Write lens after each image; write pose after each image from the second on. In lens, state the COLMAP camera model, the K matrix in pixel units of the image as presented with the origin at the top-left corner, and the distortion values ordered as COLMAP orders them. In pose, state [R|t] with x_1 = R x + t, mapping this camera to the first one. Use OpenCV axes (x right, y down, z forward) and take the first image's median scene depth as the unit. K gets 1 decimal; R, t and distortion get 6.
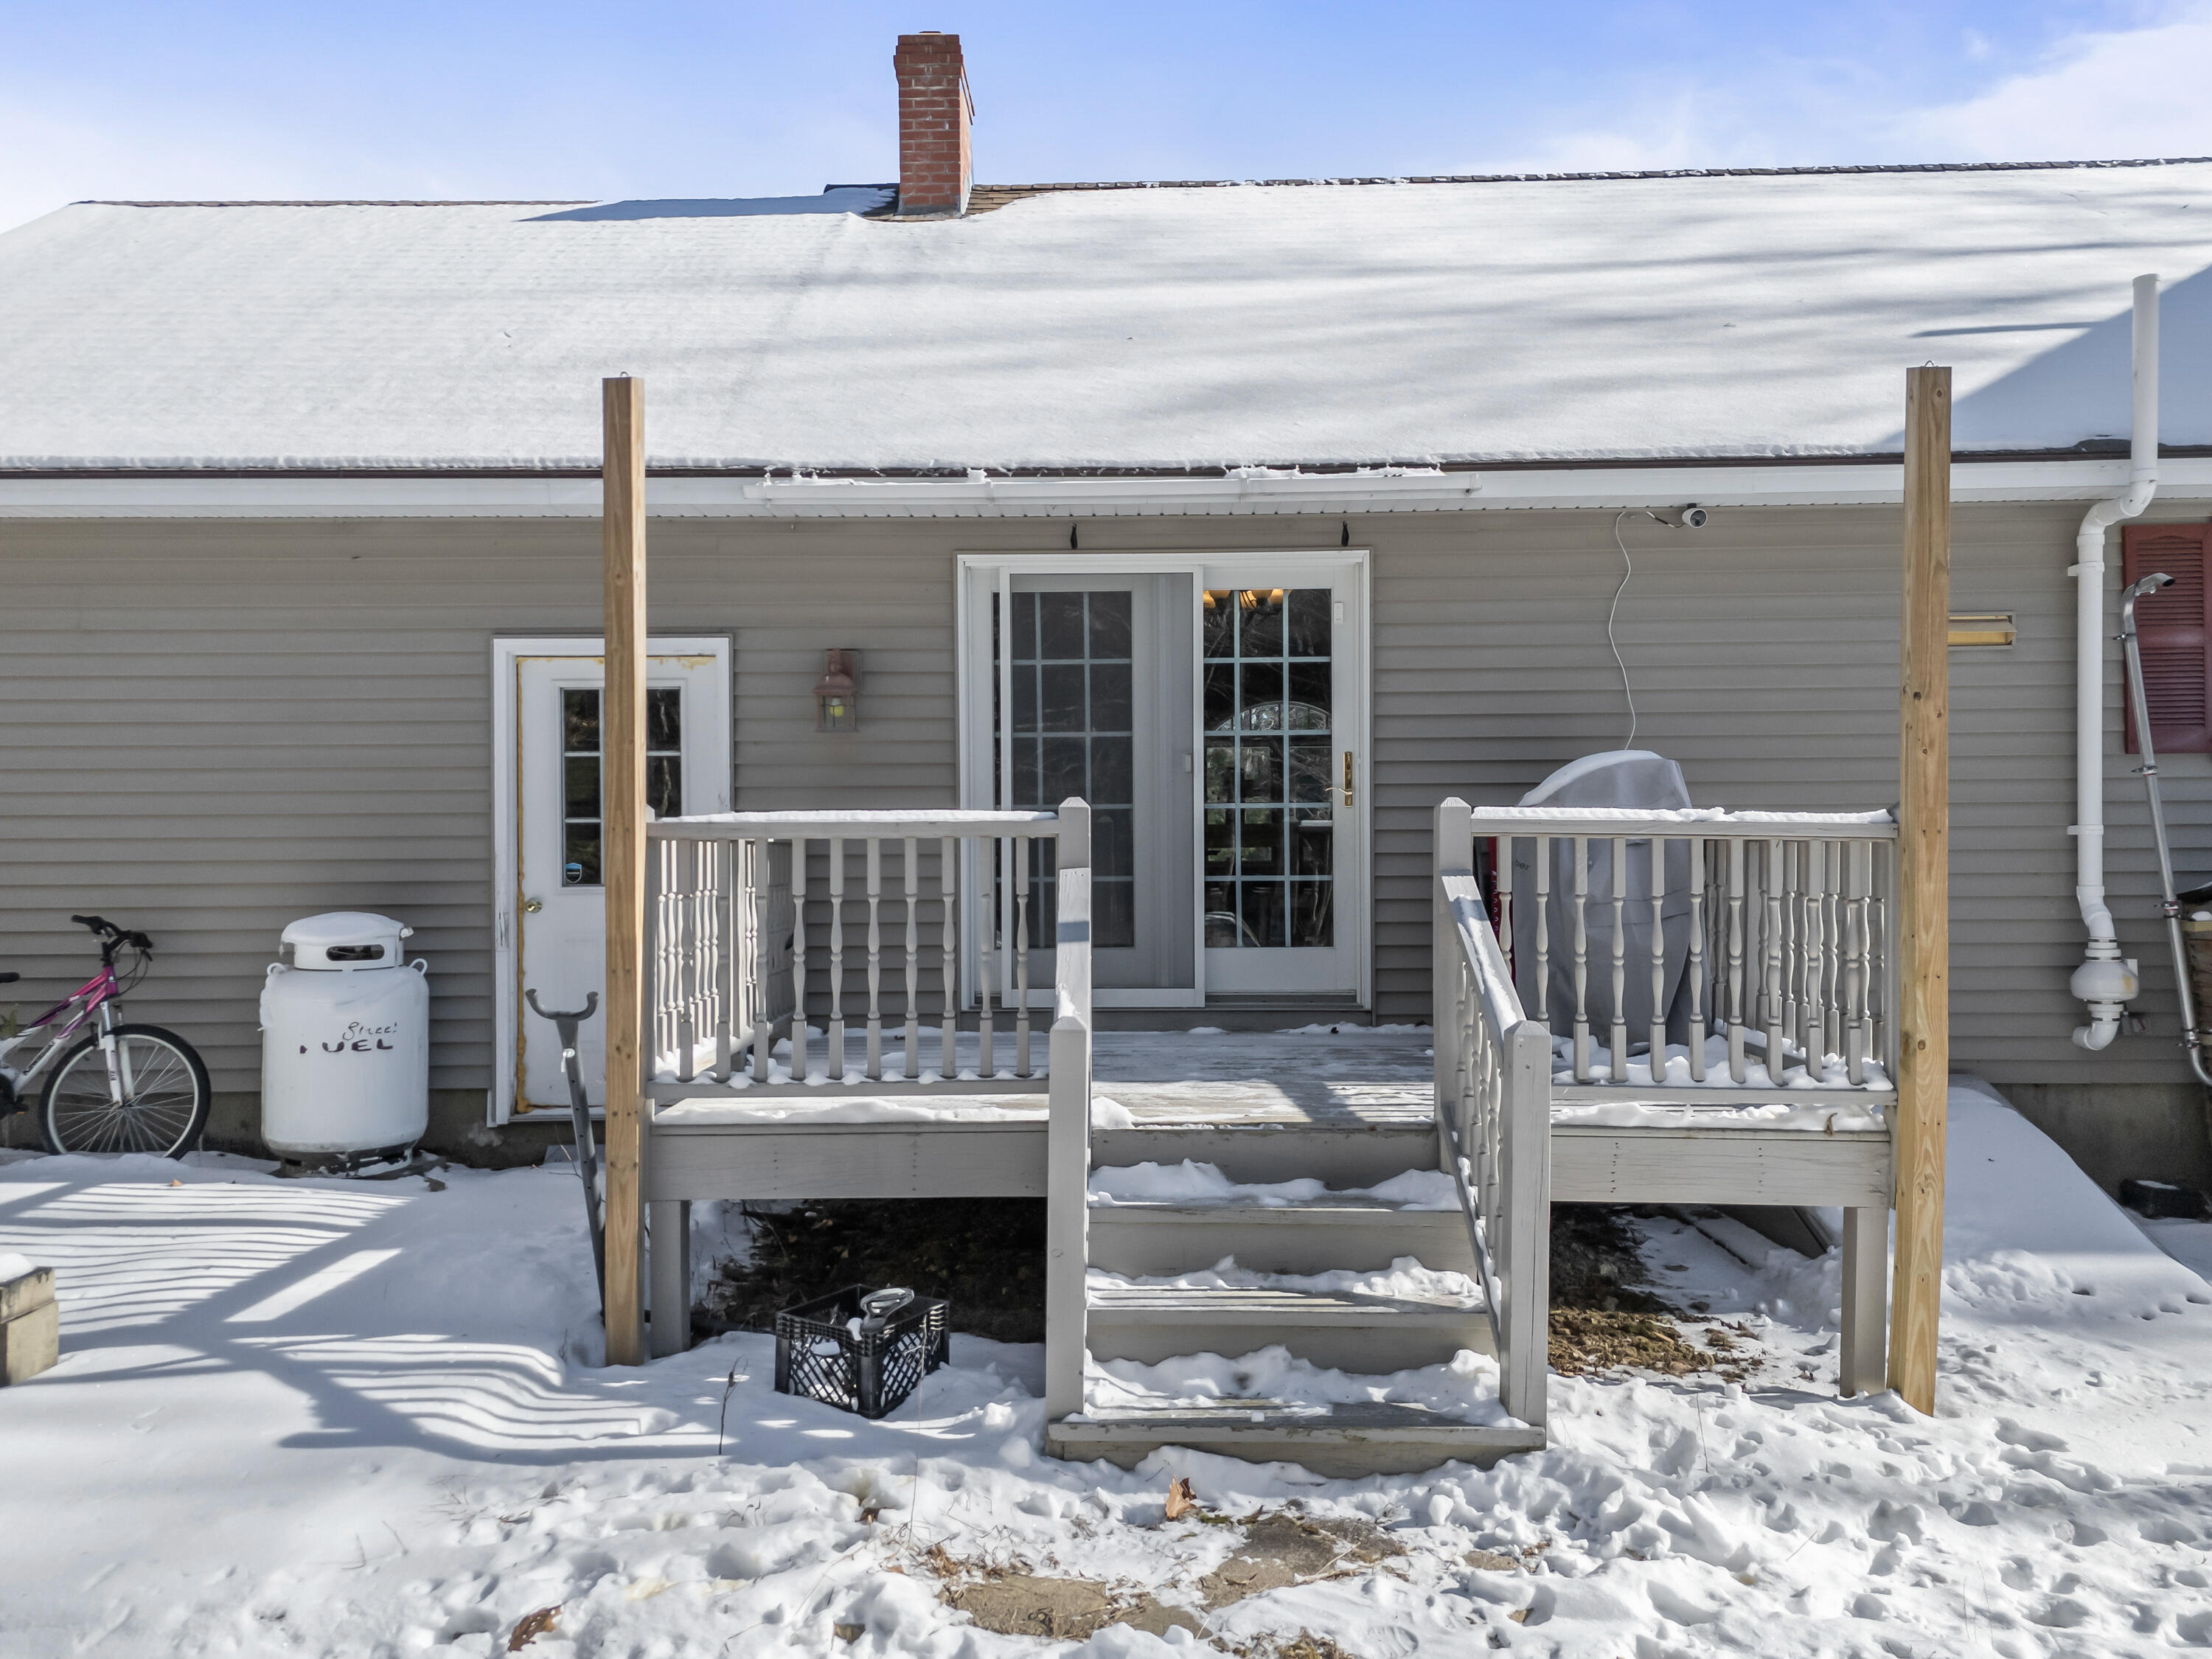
lens RADIAL K [[1628.1, 0, 1096.2], [0, 1628.1, 823.4], [0, 0, 1]] dist [0.058172, -0.040092]
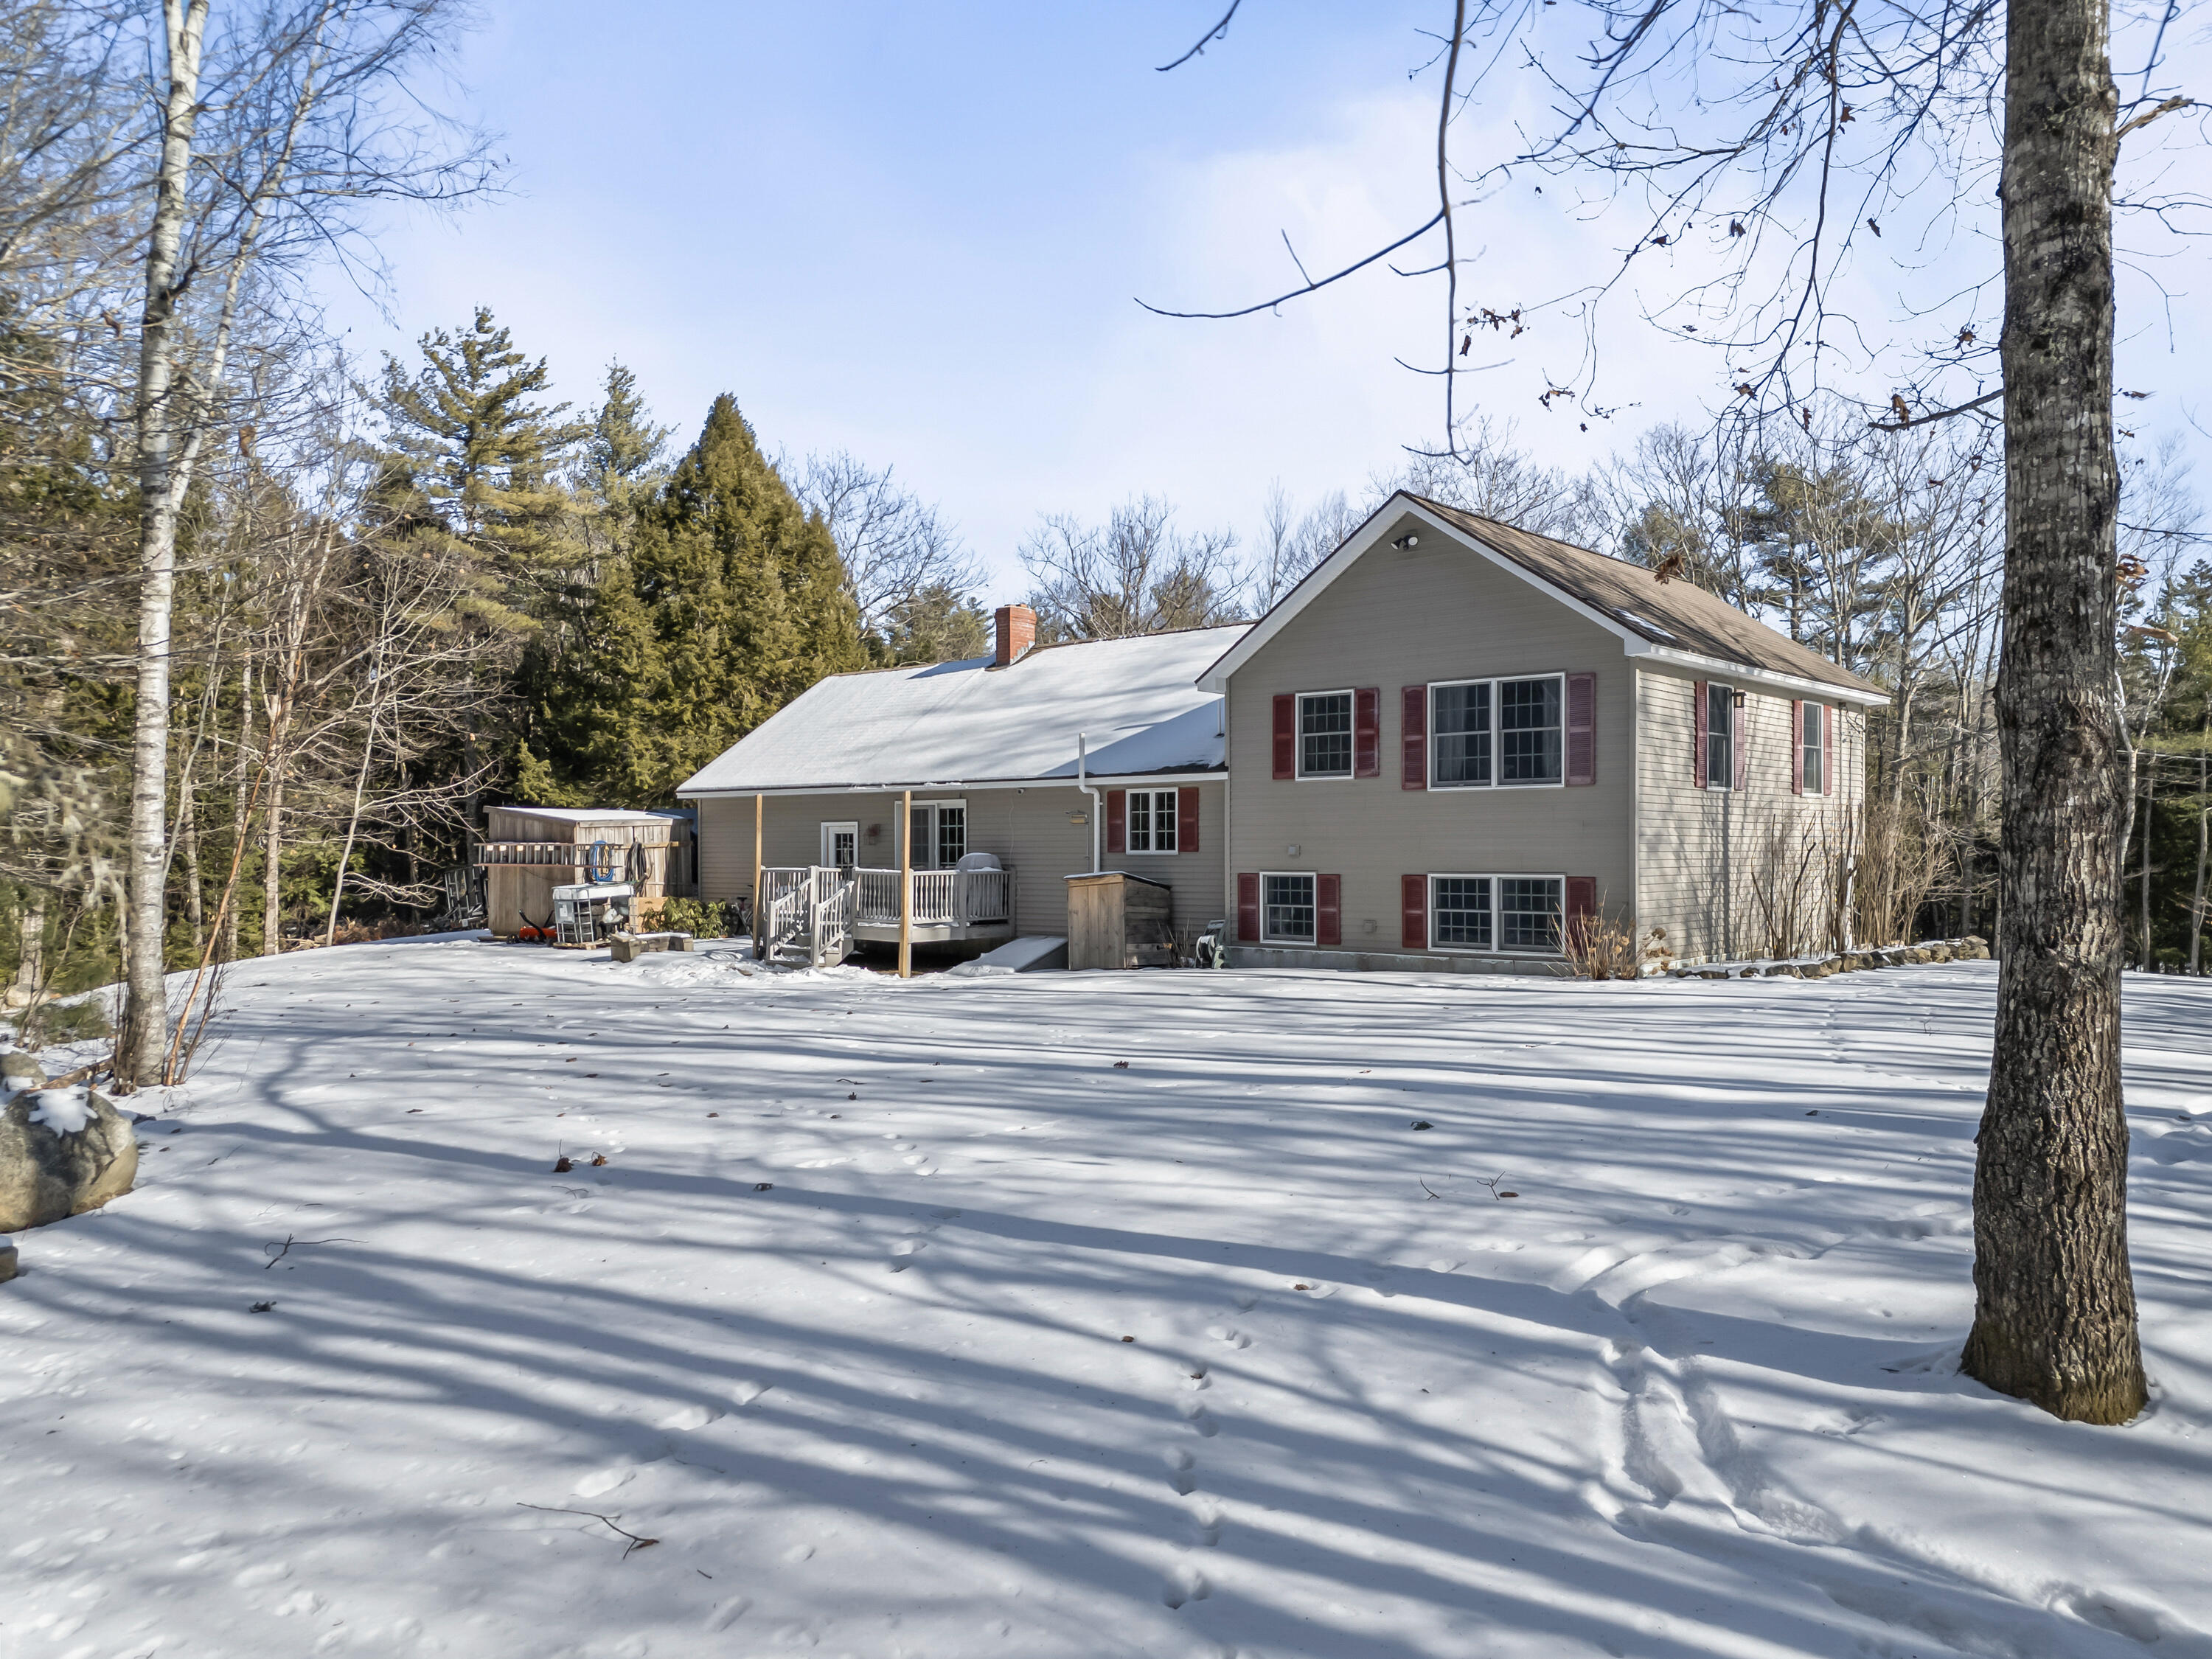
lens RADIAL K [[1628.1, 0, 1123.9], [0, 1628.1, 837.3], [0, 0, 1]] dist [0.058172, -0.040092]
pose [[0.777328, 0.002336, -0.629092, 2.940924], [0.003963, 0.999955, 0.008610, -0.107403], [0.629084, -0.009186, 0.777283, -1.821694]]
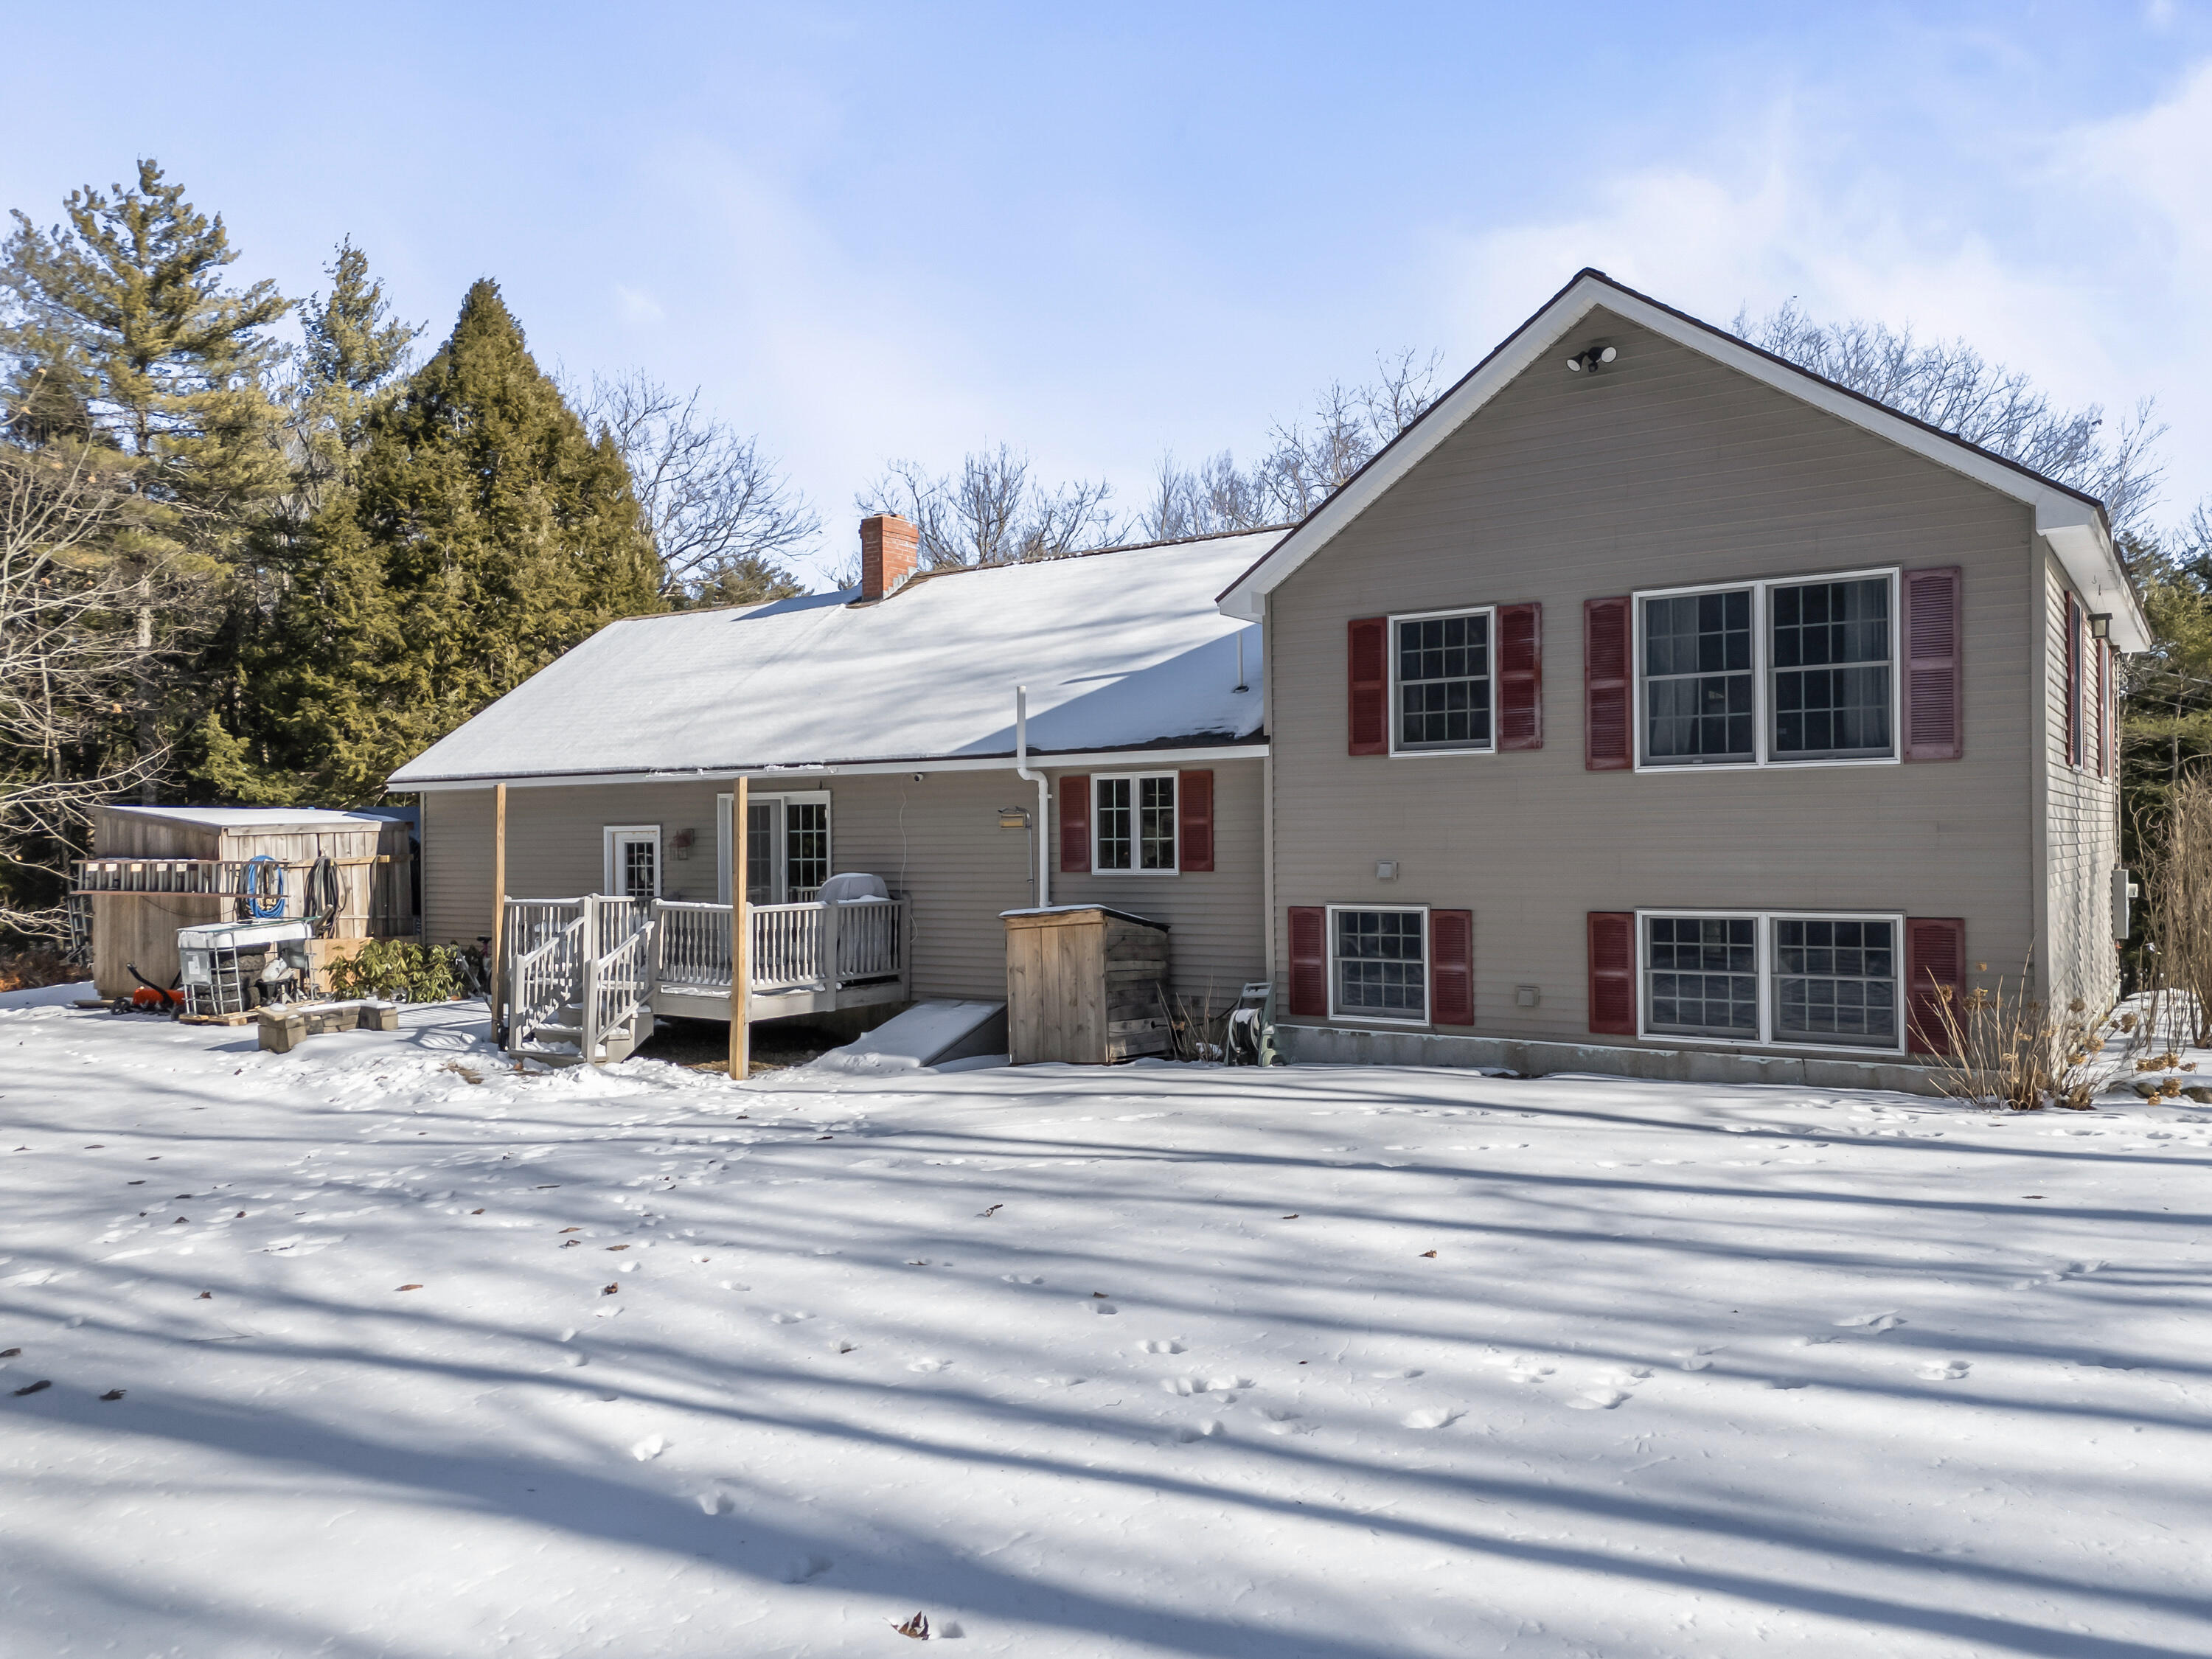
lens RADIAL K [[1628.1, 0, 1105.0], [0, 1628.1, 807.9], [0, 0, 1]] dist [0.058172, -0.040092]
pose [[0.838717, -0.010803, -0.544460, 1.946629], [0.009199, 0.999942, -0.005670, -0.120656], [0.544490, -0.000253, 0.838767, -0.938066]]
